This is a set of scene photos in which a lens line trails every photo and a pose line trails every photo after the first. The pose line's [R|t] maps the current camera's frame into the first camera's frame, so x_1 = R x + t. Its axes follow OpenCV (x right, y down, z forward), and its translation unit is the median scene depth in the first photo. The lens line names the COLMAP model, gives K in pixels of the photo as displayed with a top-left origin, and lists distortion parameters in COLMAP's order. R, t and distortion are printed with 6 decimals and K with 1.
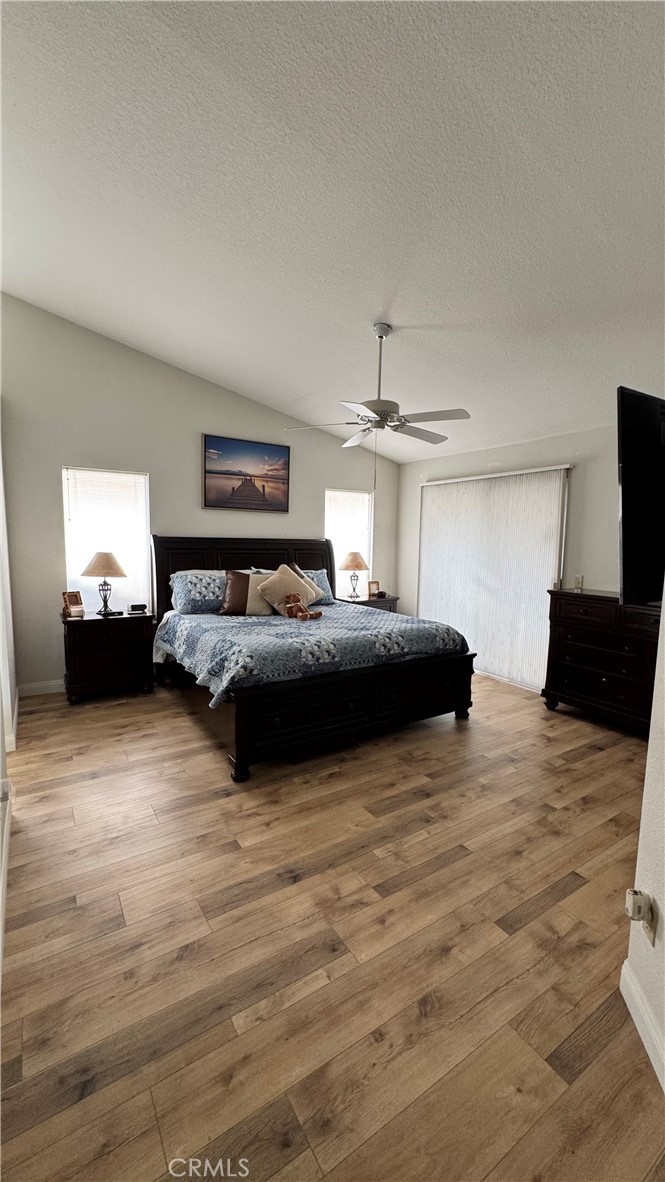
lens RADIAL K [[473.0, 0, 332.5], [0, 473.0, 589.9], [0, 0, 1]] dist [-0.000970, -0.000621]
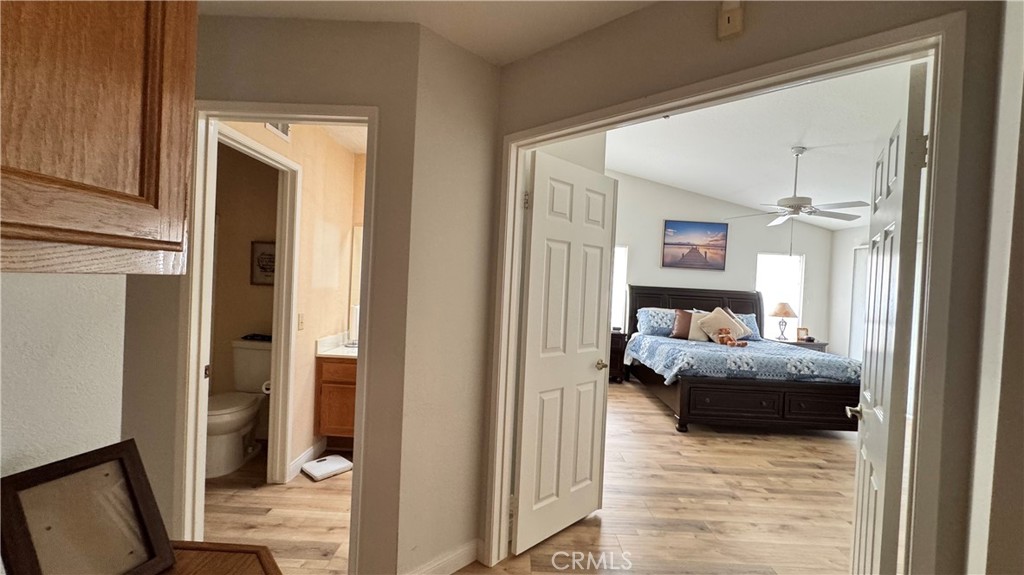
lens RADIAL K [[409.8, 0, 509.8], [0, 409.8, 287.0], [0, 0, 1]] dist [-0.000970, -0.000621]
pose [[0.832878, 0.028274, -0.552734, 0.066977], [-0.092848, 0.991679, -0.089179, 0.068148], [0.545613, 0.125596, 0.828572, -0.468901]]
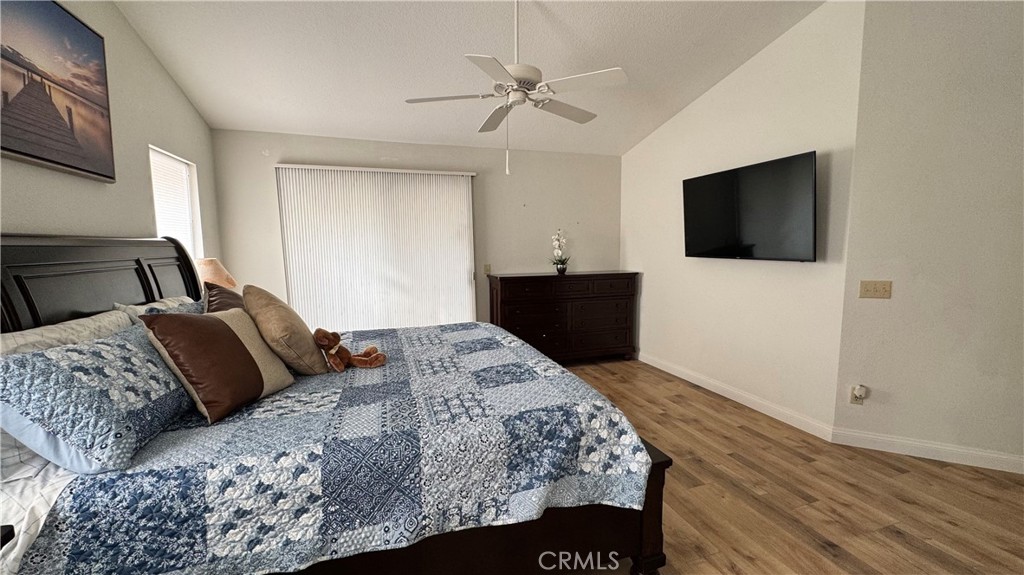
lens RADIAL K [[409.8, 0, 513.1], [0, 409.8, 285.5], [0, 0, 1]] dist [-0.000970, -0.000621]
pose [[0.239632, -0.116620, 0.963834, -0.615854], [0.118300, 0.988869, 0.090237, -0.078437], [-0.963629, 0.092398, 0.250760, 0.808852]]
